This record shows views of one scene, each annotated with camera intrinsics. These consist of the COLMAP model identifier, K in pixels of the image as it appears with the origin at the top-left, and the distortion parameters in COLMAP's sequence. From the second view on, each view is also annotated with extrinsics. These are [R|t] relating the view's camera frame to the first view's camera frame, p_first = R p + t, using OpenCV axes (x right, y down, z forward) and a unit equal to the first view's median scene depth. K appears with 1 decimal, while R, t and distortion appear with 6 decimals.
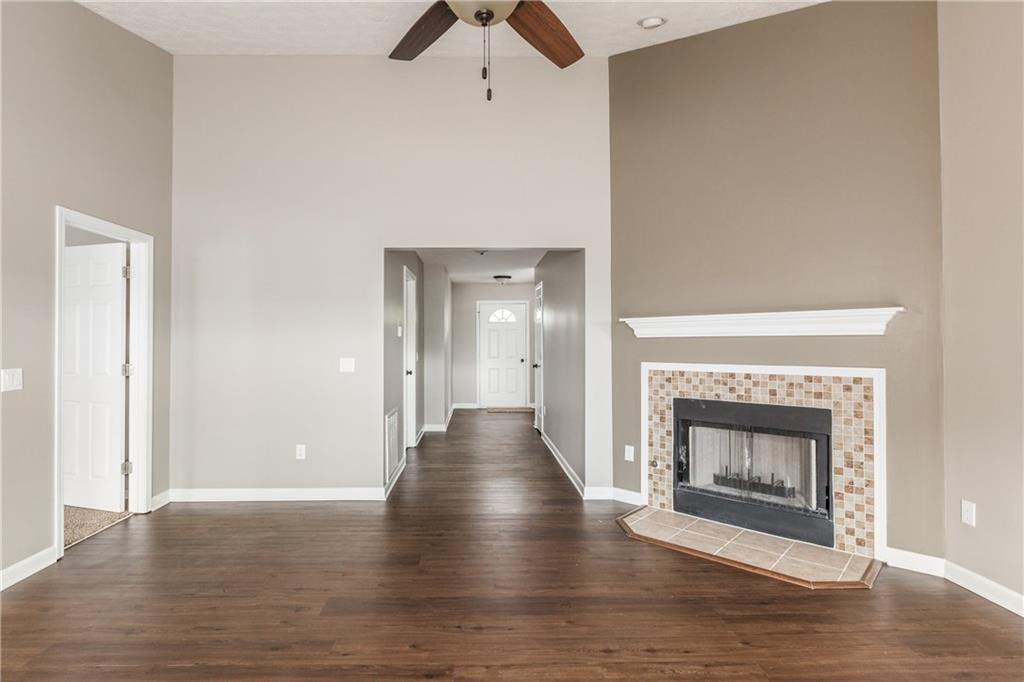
lens RADIAL K [[506.4, 0, 483.2], [0, 506.4, 338.3], [0, 0, 1]] dist [-0.001498, -0.000348]
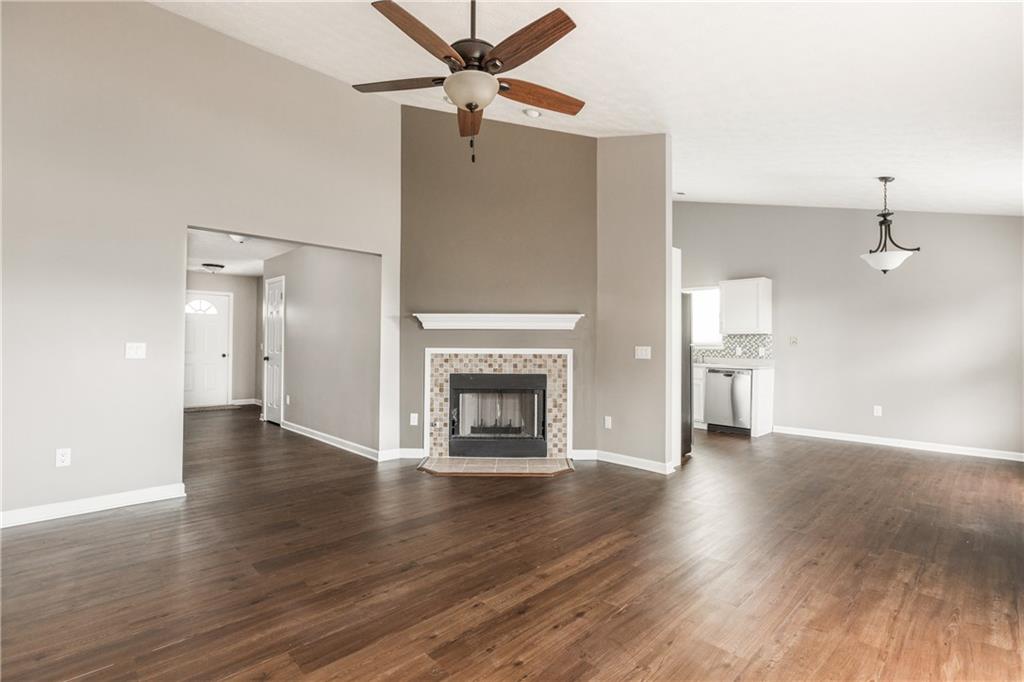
lens RADIAL K [[486.4, 0, 509.1], [0, 486.4, 338.2], [0, 0, 1]] dist [-0.001555, -0.000191]
pose [[0.727196, 0.016663, 0.686228, -0.434600], [-0.013872, 0.999858, -0.009579, 0.034639], [-0.686290, -0.002553, 0.727323, -0.066652]]
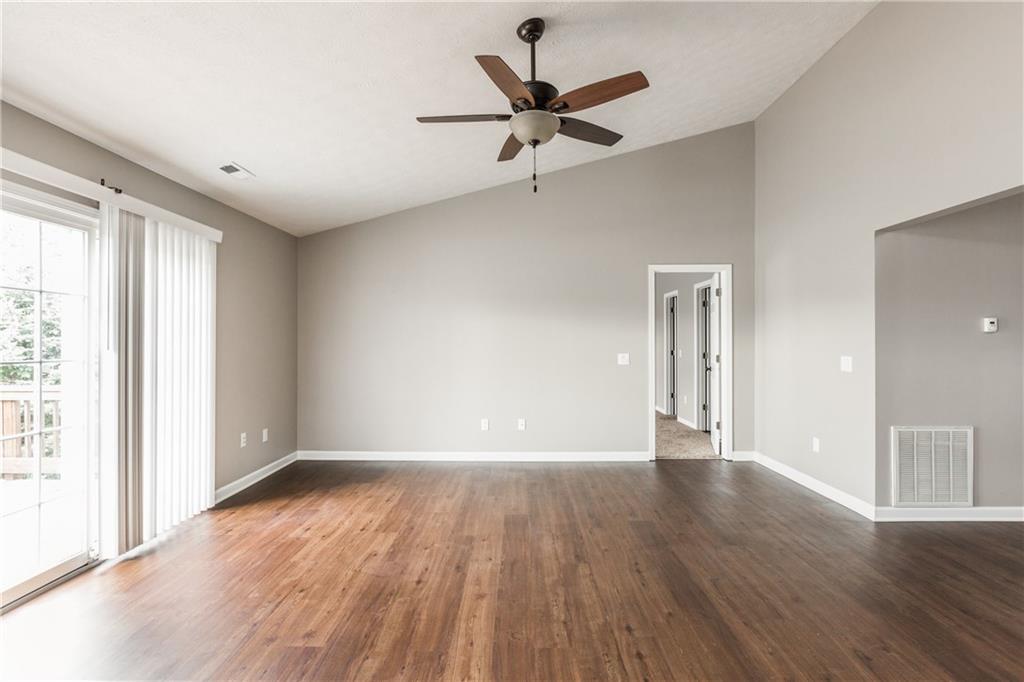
lens RADIAL K [[484.5, 0, 513.6], [0, 484.5, 339.8], [0, 0, 1]] dist [0.000044, -0.000495]
pose [[-0.026632, -0.000345, -0.999645, 0.753316], [0.010402, 0.999946, -0.000622, 0.001566], [0.999591, -0.010415, -0.026627, 0.464089]]
